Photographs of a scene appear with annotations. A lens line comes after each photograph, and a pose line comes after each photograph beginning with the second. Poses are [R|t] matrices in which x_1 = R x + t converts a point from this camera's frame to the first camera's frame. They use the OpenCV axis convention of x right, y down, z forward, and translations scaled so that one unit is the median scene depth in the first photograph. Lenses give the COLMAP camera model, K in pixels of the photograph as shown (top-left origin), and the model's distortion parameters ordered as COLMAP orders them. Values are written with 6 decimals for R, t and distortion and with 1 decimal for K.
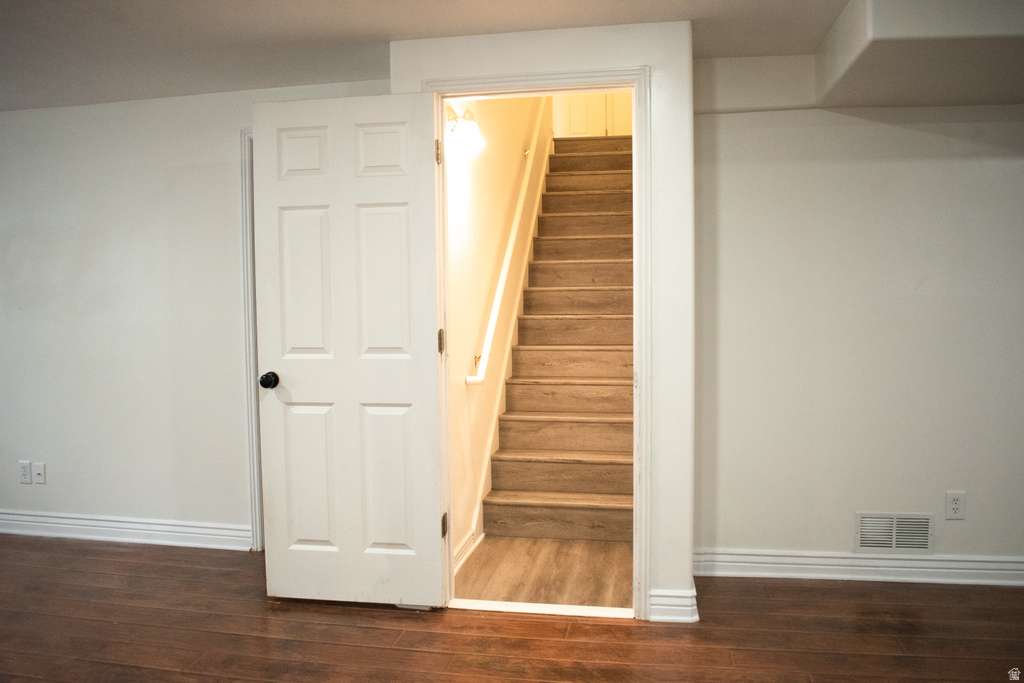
lens RADIAL K [[800.9, 0, 512.0], [0, 800.9, 341.5], [0, 0, 1]] dist [-0.073453, -0.001739]
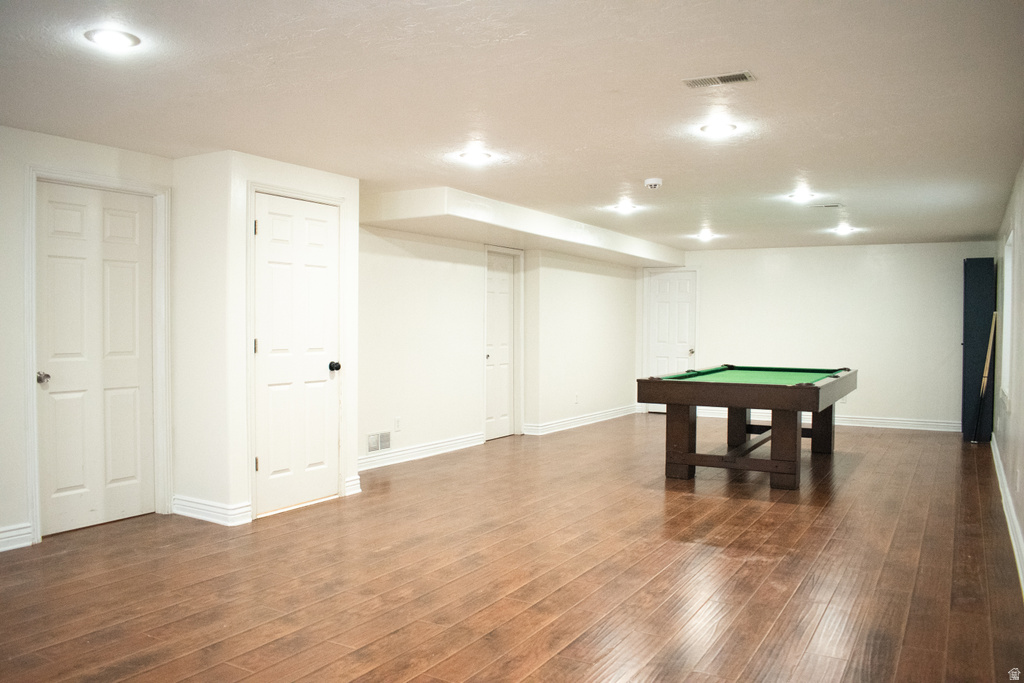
lens RADIAL K [[800.9, 0, 512.0], [0, 800.9, 341.5], [0, 0, 1]] dist [-0.073453, -0.001739]
pose [[0.341886, -0.008937, 0.939699, -1.305412], [0.037122, 0.999303, -0.004002, 0.012837], [-0.939008, 0.036252, 0.341979, -0.007882]]
